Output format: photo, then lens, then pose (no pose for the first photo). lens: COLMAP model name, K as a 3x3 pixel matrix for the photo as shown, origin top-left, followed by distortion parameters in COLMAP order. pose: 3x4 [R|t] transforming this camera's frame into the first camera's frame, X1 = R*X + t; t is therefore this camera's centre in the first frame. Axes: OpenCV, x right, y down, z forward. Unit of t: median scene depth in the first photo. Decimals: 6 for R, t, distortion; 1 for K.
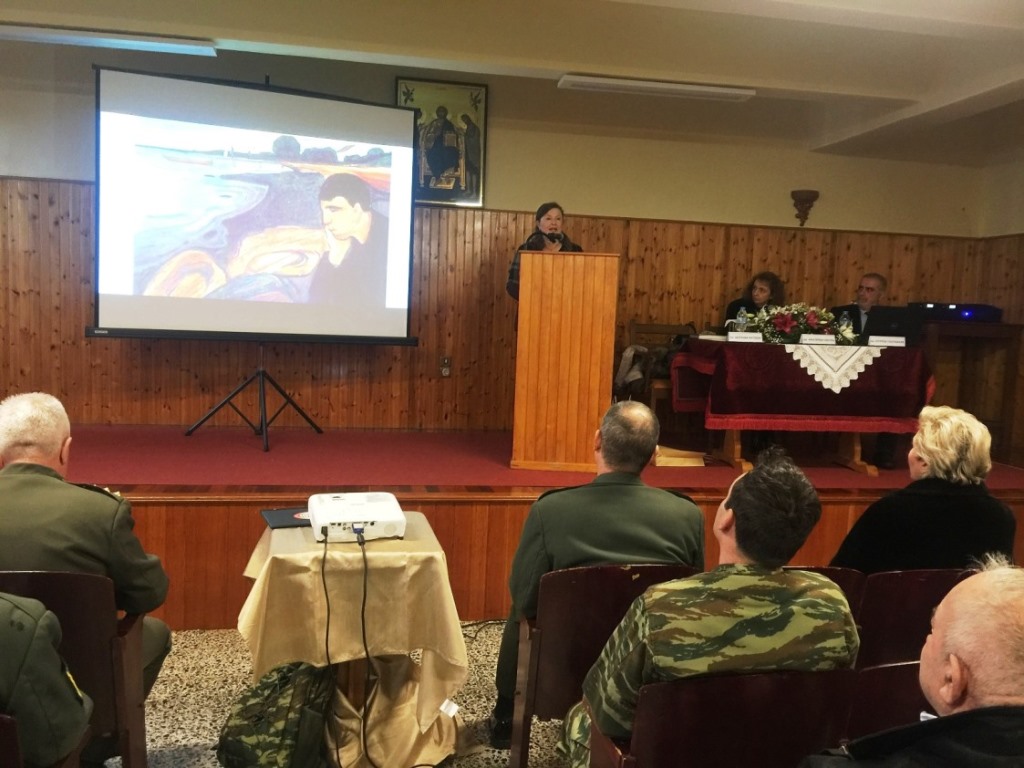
lens RADIAL K [[842.1, 0, 512.0], [0, 842.1, 384.0], [0, 0, 1]] dist [0.003732, -0.000876]
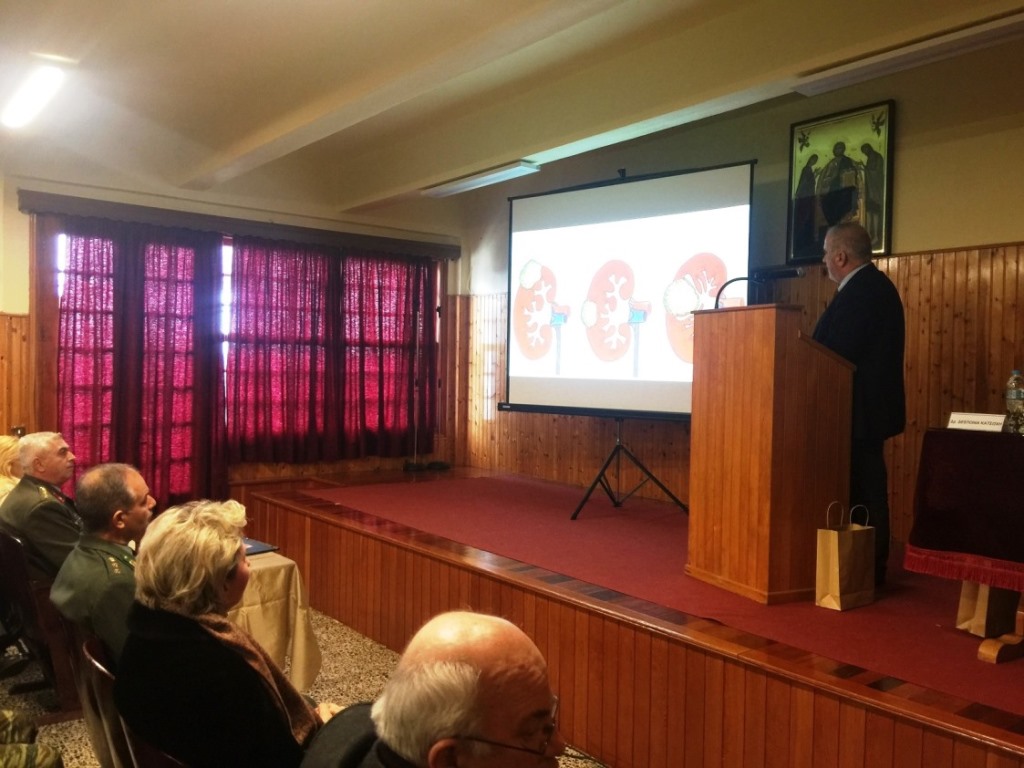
lens RADIAL K [[842.1, 0, 512.0], [0, 842.1, 384.0], [0, 0, 1]] dist [0.003732, -0.000876]
pose [[0.467067, -0.017703, -0.884045, 0.548186], [-0.070689, 0.995852, -0.057289, -0.021660], [0.881392, 0.089250, 0.463878, 0.379800]]
